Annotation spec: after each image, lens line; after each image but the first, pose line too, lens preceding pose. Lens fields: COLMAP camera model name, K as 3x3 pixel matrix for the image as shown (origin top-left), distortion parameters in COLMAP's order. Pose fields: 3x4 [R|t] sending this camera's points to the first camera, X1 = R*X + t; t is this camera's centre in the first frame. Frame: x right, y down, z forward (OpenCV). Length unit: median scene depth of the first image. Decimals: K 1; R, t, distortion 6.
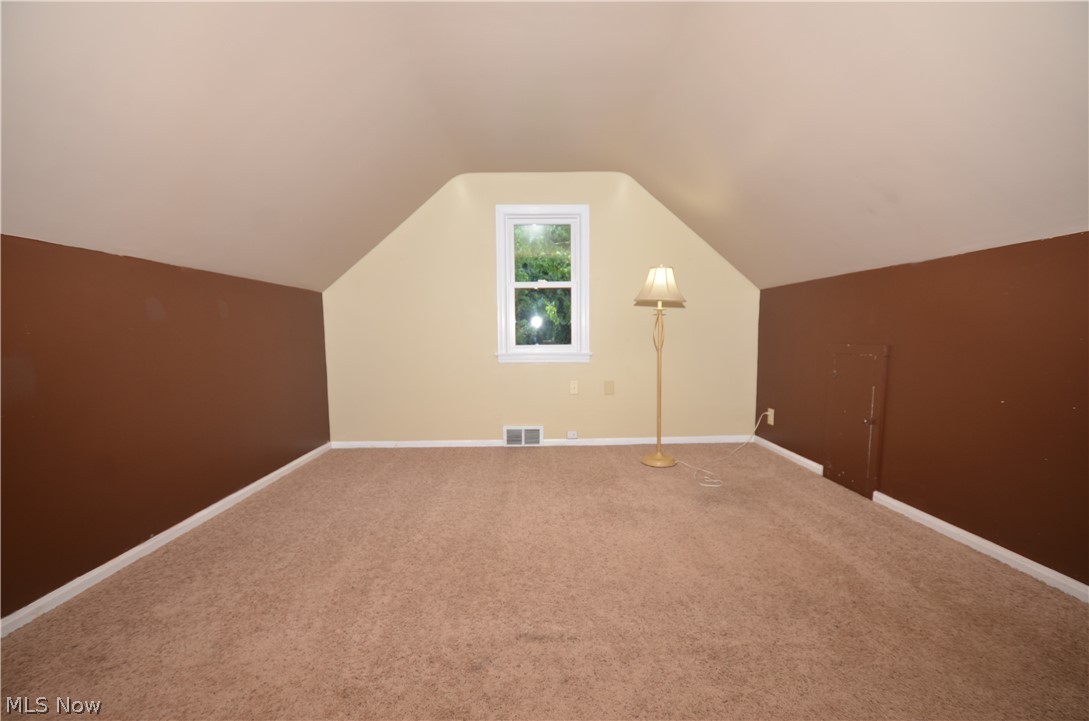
lens RADIAL K [[474.7, 0, 542.6], [0, 474.7, 377.7], [0, 0, 1]] dist [0.020444, -0.018210]
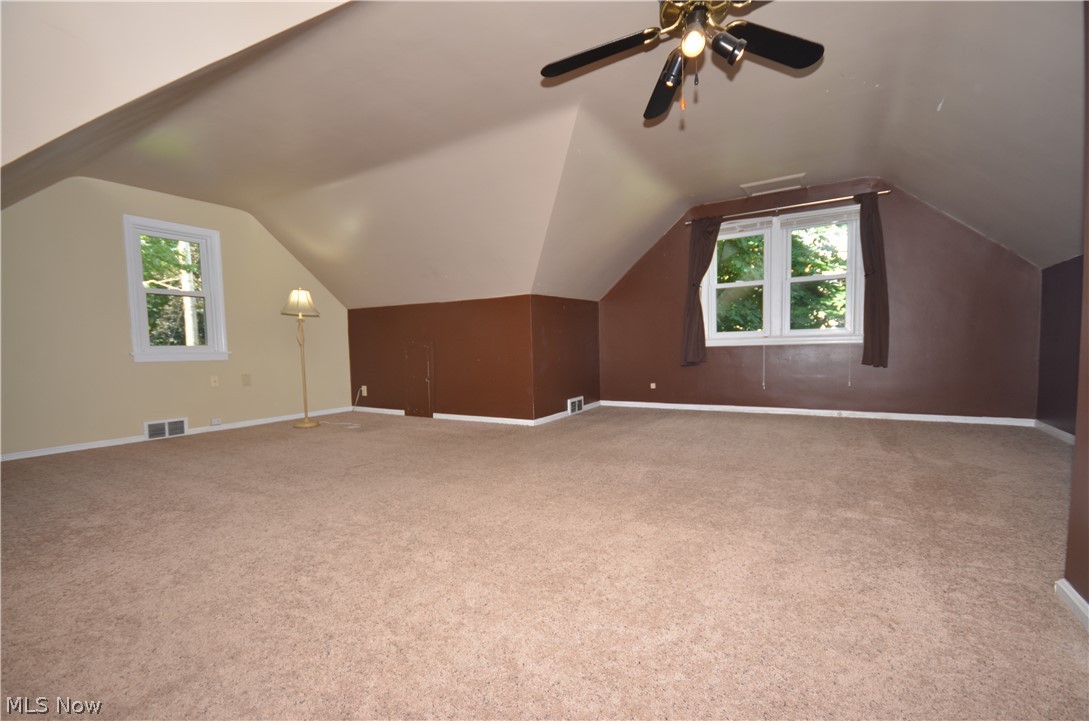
lens RADIAL K [[474.7, 0, 542.6], [0, 474.7, 377.7], [0, 0, 1]] dist [0.020444, -0.018210]
pose [[0.564808, -0.061711, 0.822912, -0.456032], [0.085404, 0.996217, 0.016091, 0.062920], [-0.820792, 0.061192, 0.567941, -0.350568]]
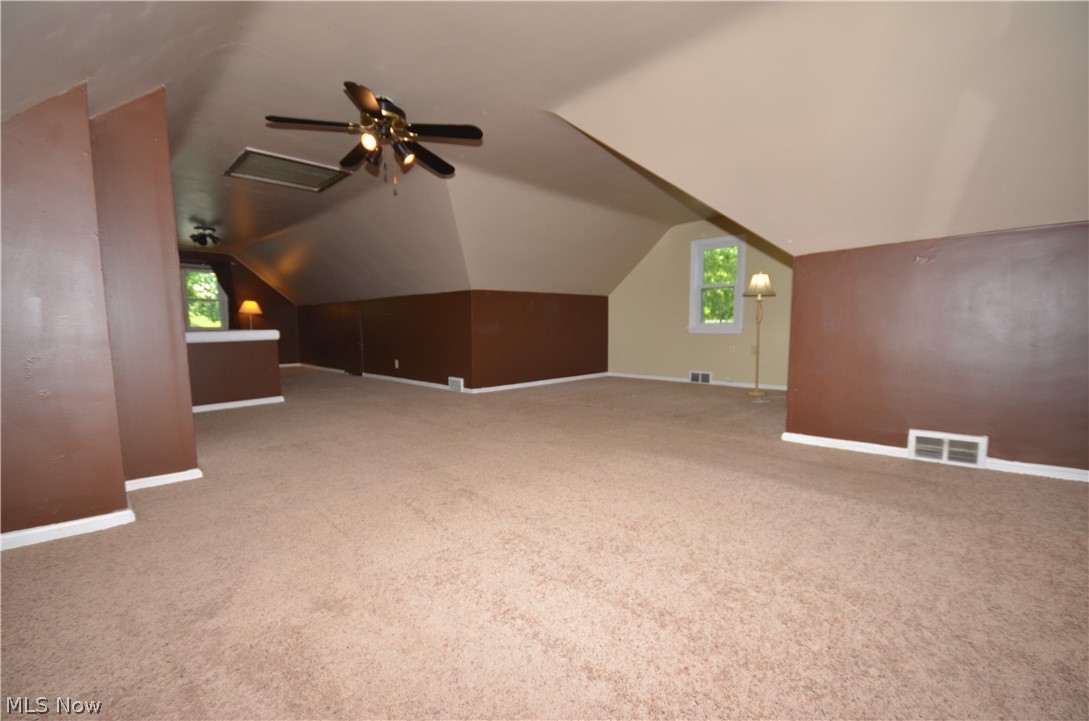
lens RADIAL K [[474.7, 0, 542.6], [0, 474.7, 377.7], [0, 0, 1]] dist [0.020444, -0.018210]
pose [[0.702874, 0.083299, -0.706420, 0.755254], [-0.061588, 0.996517, 0.056228, 0.064869], [0.708643, 0.003986, 0.705556, -0.570672]]
